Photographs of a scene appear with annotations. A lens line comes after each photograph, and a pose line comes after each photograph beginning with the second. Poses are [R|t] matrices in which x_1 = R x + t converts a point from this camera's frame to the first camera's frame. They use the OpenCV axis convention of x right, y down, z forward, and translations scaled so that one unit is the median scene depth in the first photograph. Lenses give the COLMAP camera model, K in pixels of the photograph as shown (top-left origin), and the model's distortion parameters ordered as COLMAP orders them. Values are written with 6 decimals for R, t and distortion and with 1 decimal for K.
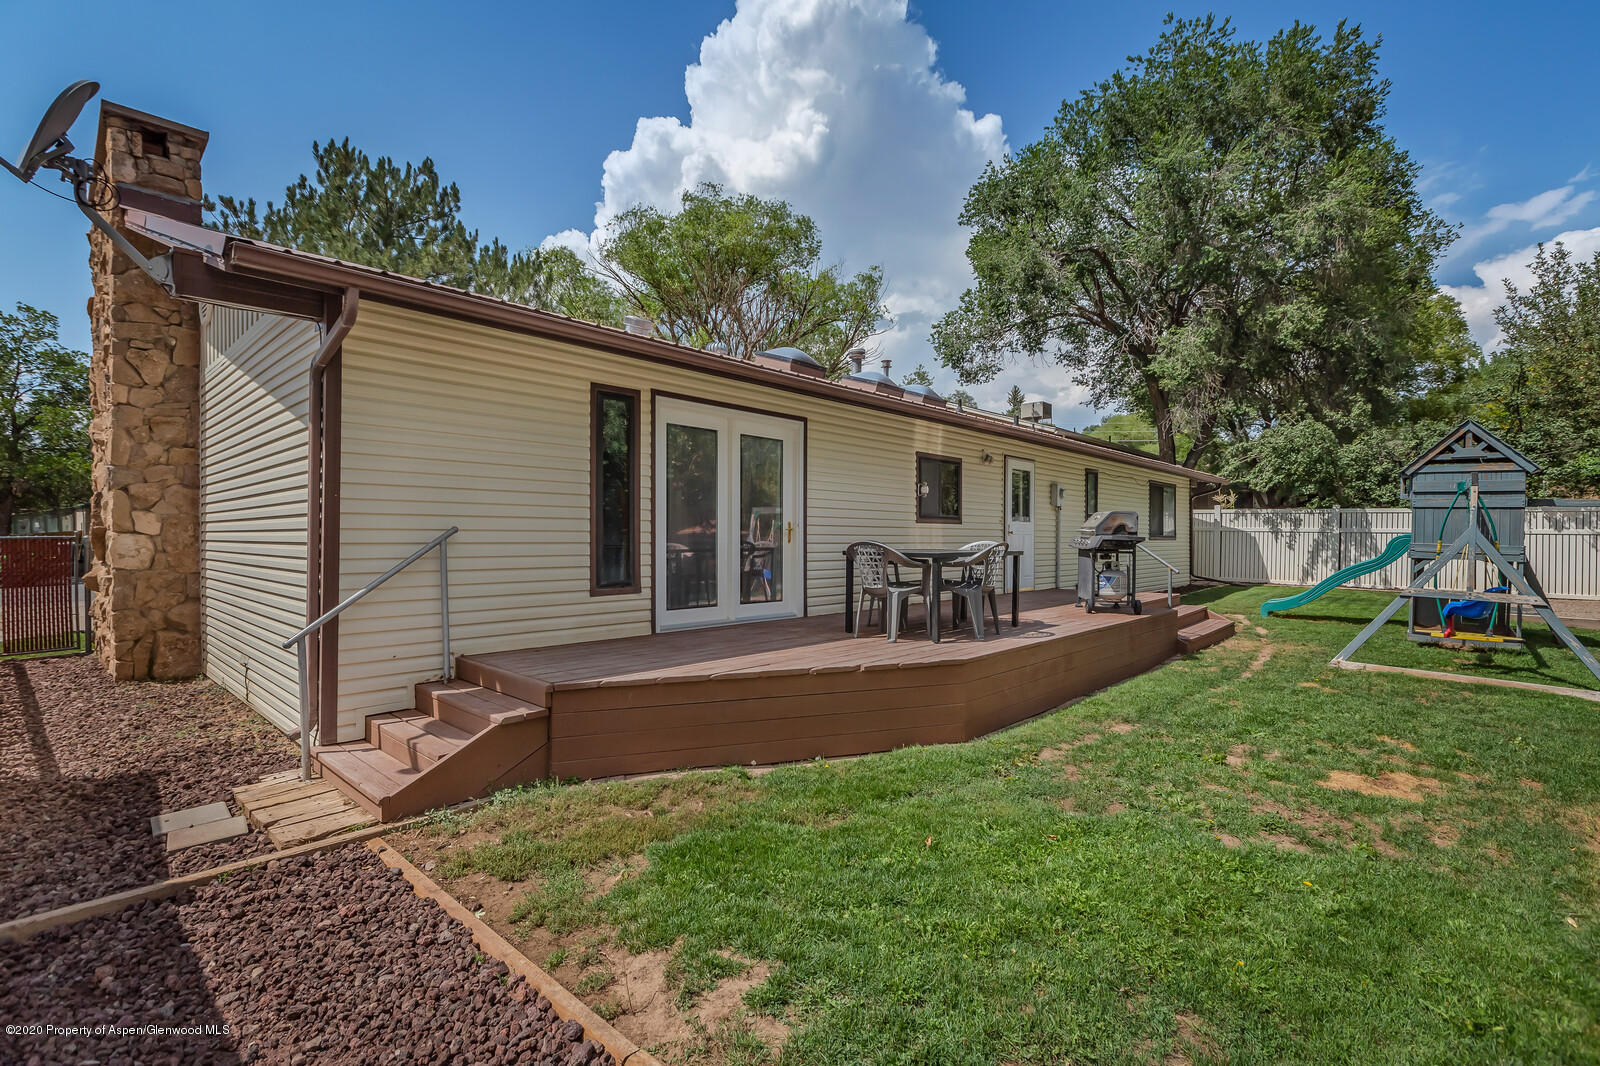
lens RADIAL K [[726.5, 0, 800.0], [0, 726.5, 533.0], [0, 0, 1]] dist [0.001203, 0.000083]
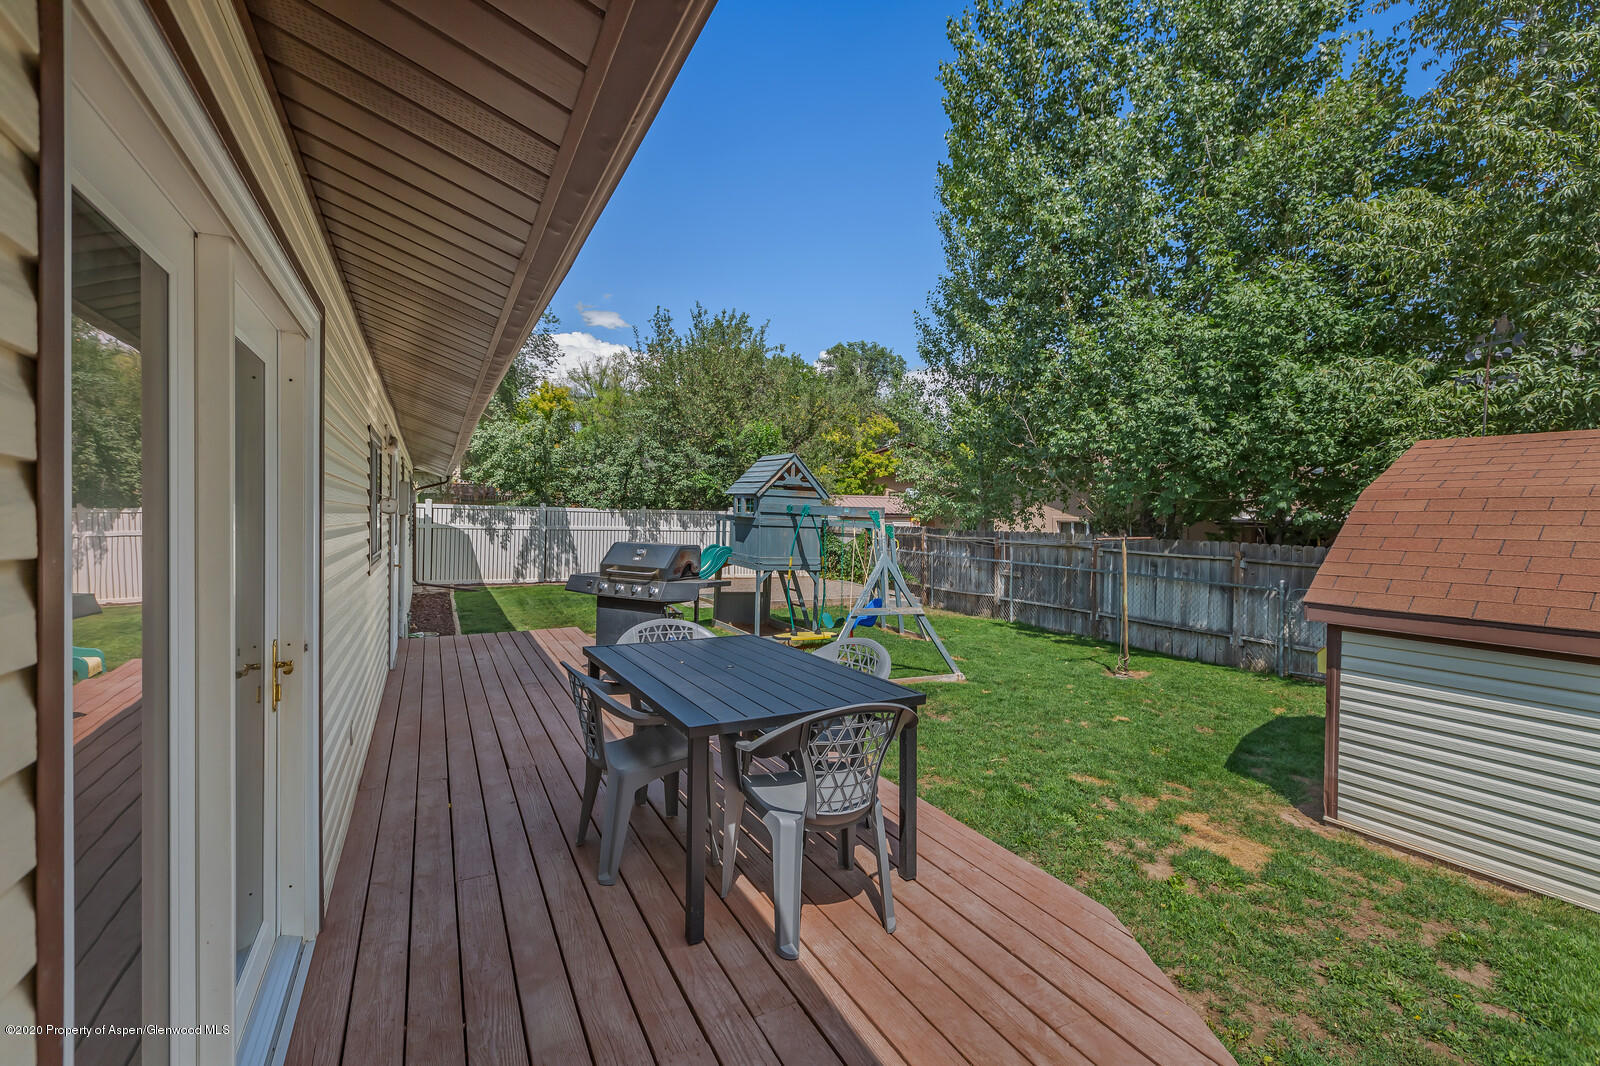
lens RADIAL K [[715.0, 0, 804.8], [0, 715.0, 523.8], [0, 0, 1]] dist [-0.000936, -0.000150]
pose [[0.333590, -0.010152, 0.942663, -0.188597], [-0.014760, 0.999763, 0.015990, -0.061212], [-0.942603, -0.019247, 0.333362, 0.605743]]
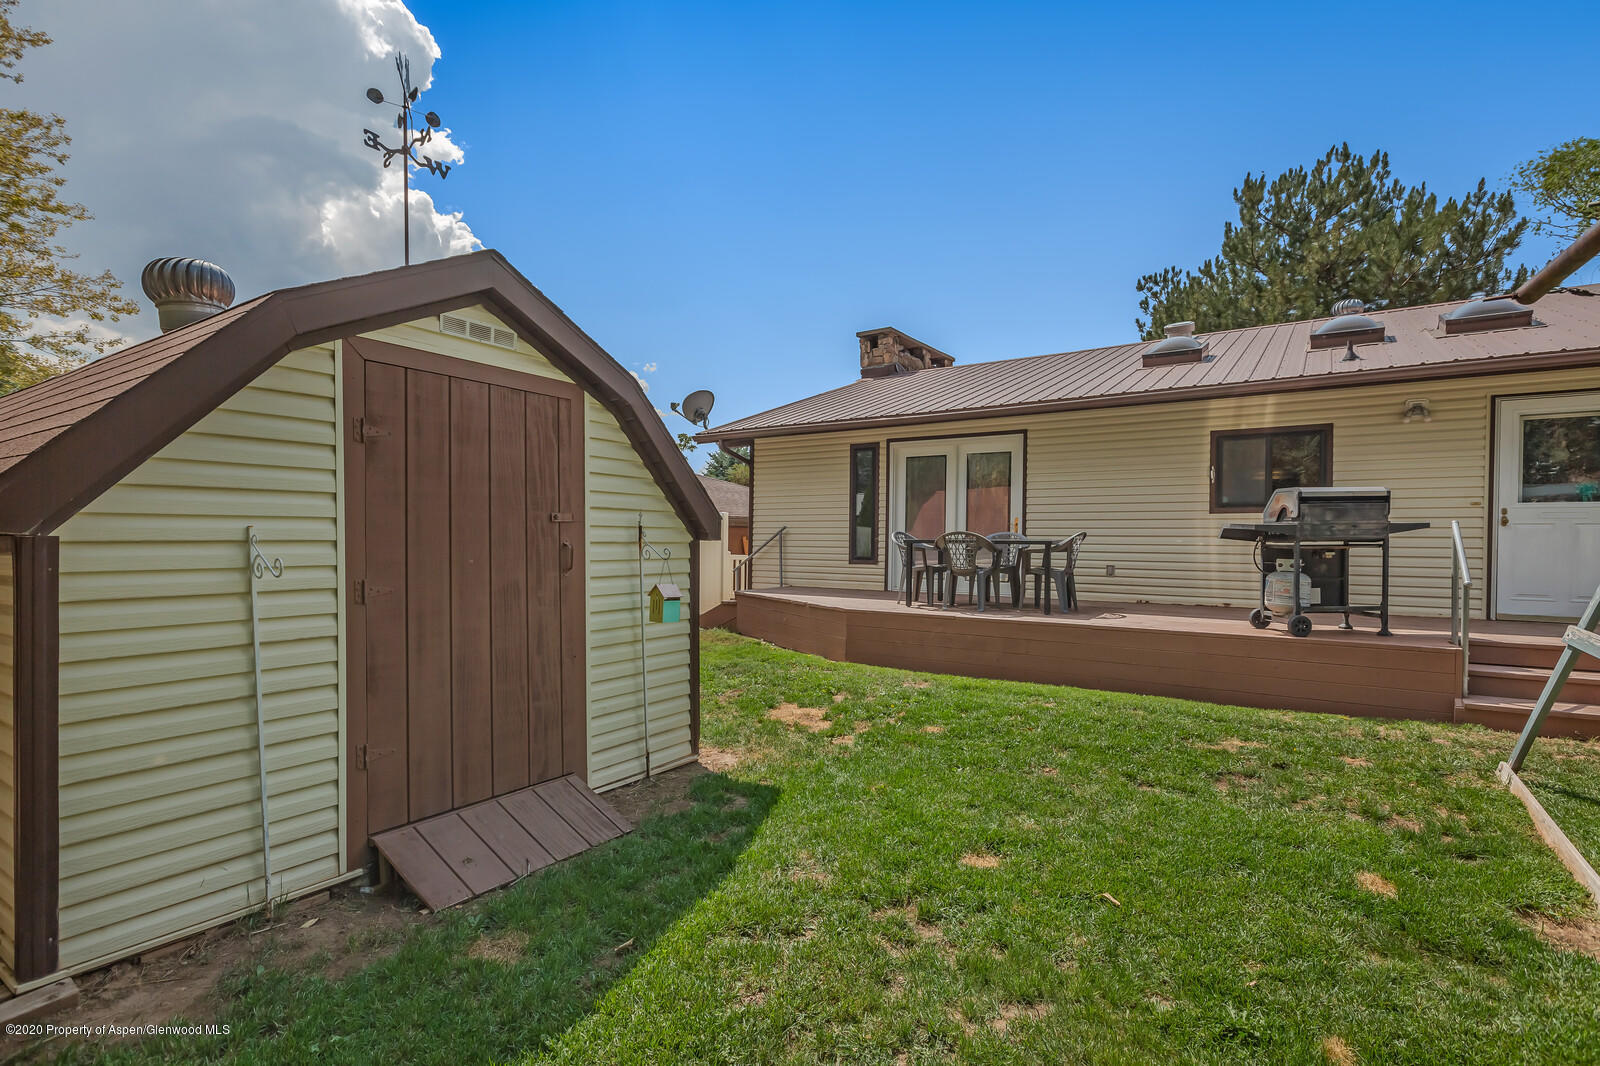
lens RADIAL K [[748.9, 0, 800.0], [0, 748.9, 533.0], [0, 0, 1]] dist [0.000027, -0.000083]
pose [[0.137963, -0.003674, -0.990431, 1.002507], [0.002449, 0.999991, -0.003368, 0.011159], [0.990434, -0.001961, 0.137971, 0.407363]]
